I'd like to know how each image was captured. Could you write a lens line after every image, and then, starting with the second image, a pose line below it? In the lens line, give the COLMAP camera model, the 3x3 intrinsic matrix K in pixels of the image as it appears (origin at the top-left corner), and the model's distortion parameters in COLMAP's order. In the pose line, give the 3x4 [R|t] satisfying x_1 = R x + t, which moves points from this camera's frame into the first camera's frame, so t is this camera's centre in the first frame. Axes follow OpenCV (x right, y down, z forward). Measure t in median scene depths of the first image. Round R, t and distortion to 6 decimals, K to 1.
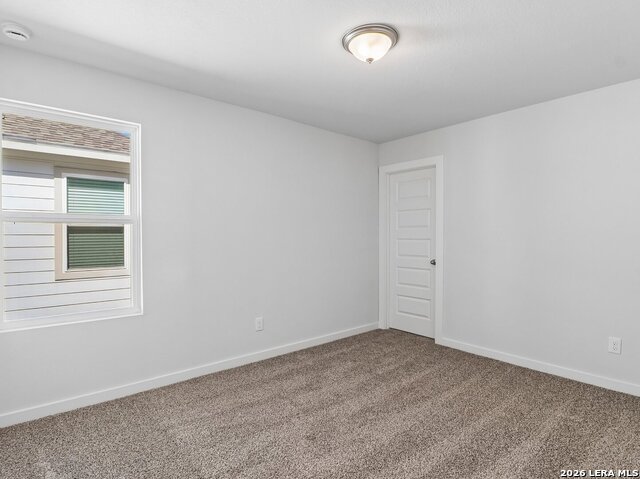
lens RADIAL K [[346.7, 0, 311.8], [0, 346.7, 237.6], [0, 0, 1]] dist [0.000485, -0.000088]
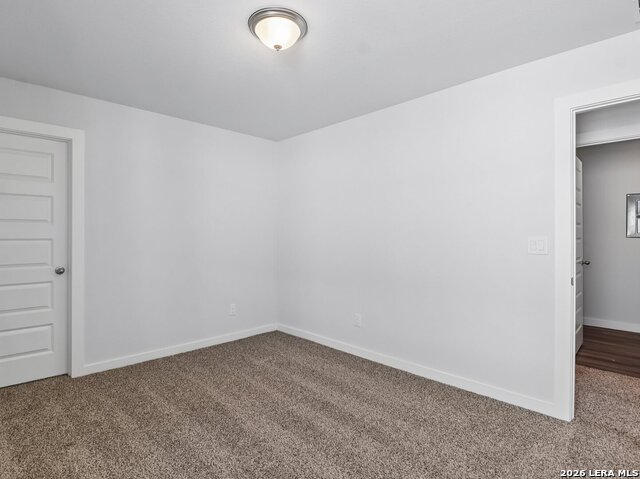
lens RADIAL K [[346.7, 0, 311.8], [0, 346.7, 237.6], [0, 0, 1]] dist [0.000485, -0.000088]
pose [[-0.055335, -0.007793, 0.998437, -0.486392], [0.005926, 0.999949, 0.008134, -0.001764], [-0.998450, 0.006367, -0.055286, 0.608480]]
